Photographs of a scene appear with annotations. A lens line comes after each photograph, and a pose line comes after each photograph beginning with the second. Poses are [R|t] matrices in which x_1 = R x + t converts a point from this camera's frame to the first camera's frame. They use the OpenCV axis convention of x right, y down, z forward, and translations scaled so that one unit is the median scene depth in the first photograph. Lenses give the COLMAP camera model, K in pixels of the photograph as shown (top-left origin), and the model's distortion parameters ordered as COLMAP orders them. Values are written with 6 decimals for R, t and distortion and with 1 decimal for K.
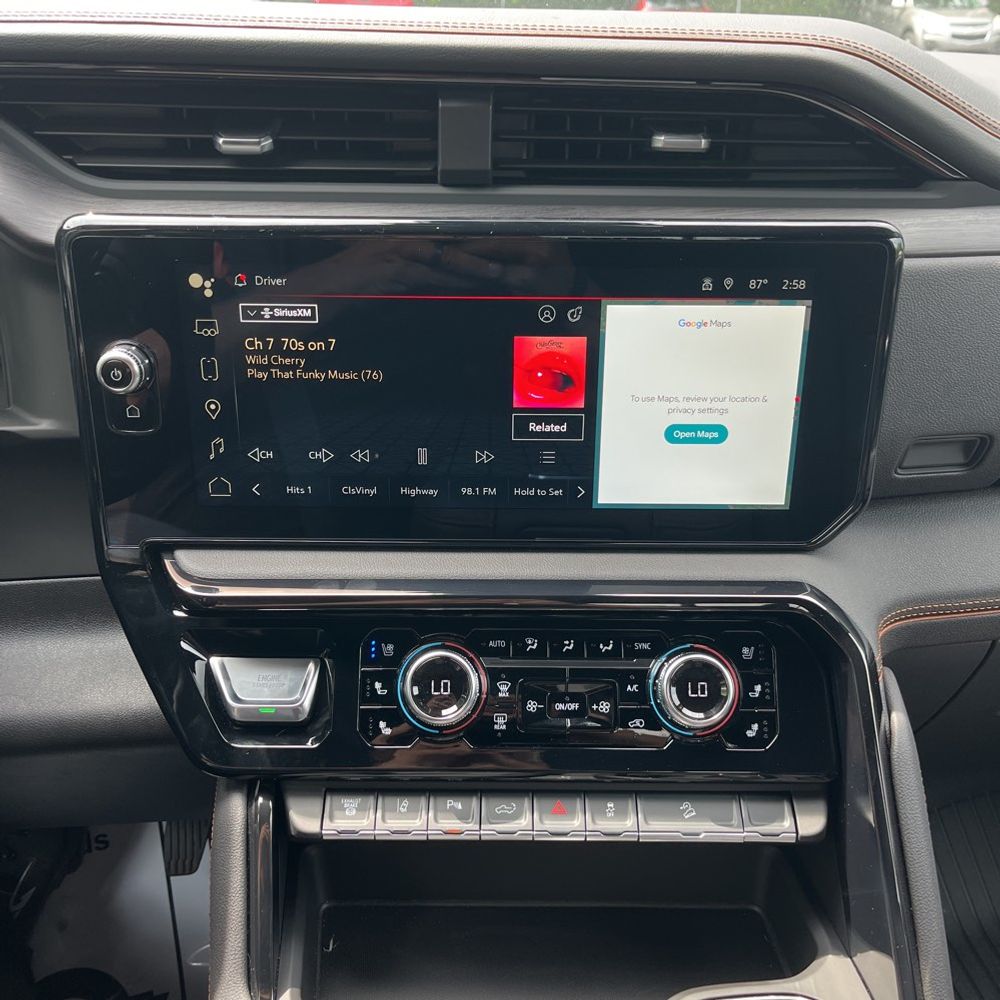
lens RADIAL K [[1015.6, 0, 499.7], [0, 1015.6, 507.1], [0, 0, 1]] dist [0.033824, -0.018132]
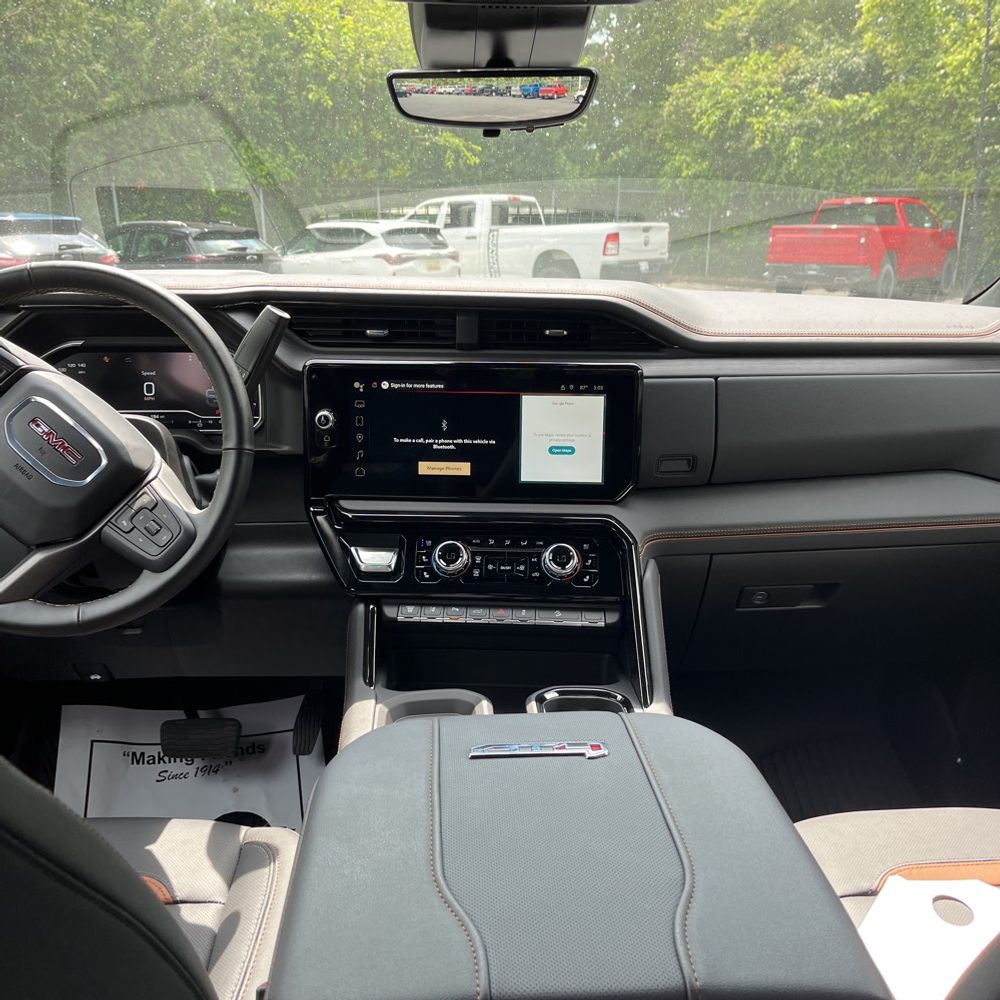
lens RADIAL K [[1015.6, 0, 499.7], [0, 1015.6, 507.1], [0, 0, 1]] dist [0.033824, -0.018132]
pose [[0.998183, 0.011366, -0.059177, 0.187567], [-0.021565, 0.984390, -0.174677, 0.464588], [0.056268, 0.175636, 0.982846, -1.278117]]
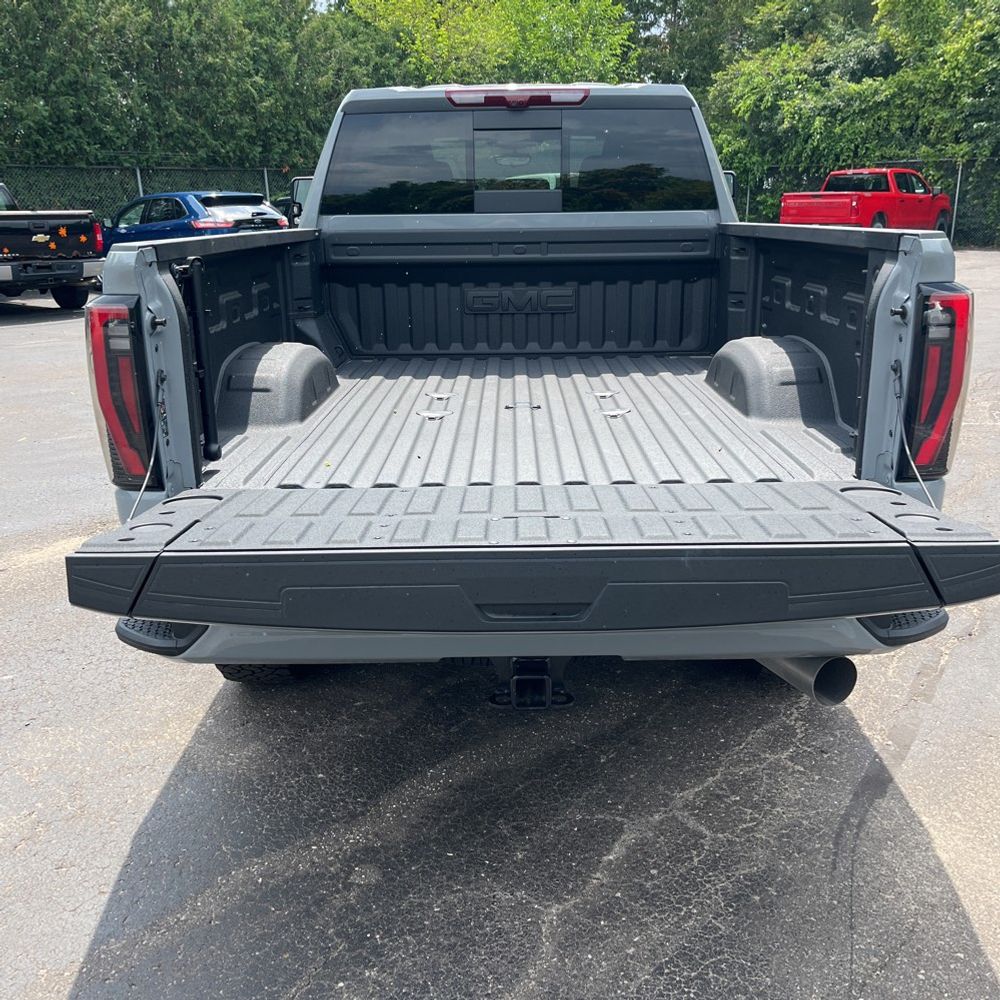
lens RADIAL K [[969.2, 0, 500.0], [0, 969.2, 500.0], [0, 0, 1]] dist [0.040629, -0.005016]
pose [[0.991078, 0.022023, -0.131454, 0.246356], [-0.041101, 0.988689, -0.144235, 0.678835], [0.126791, 0.148351, 0.980773, -1.703880]]
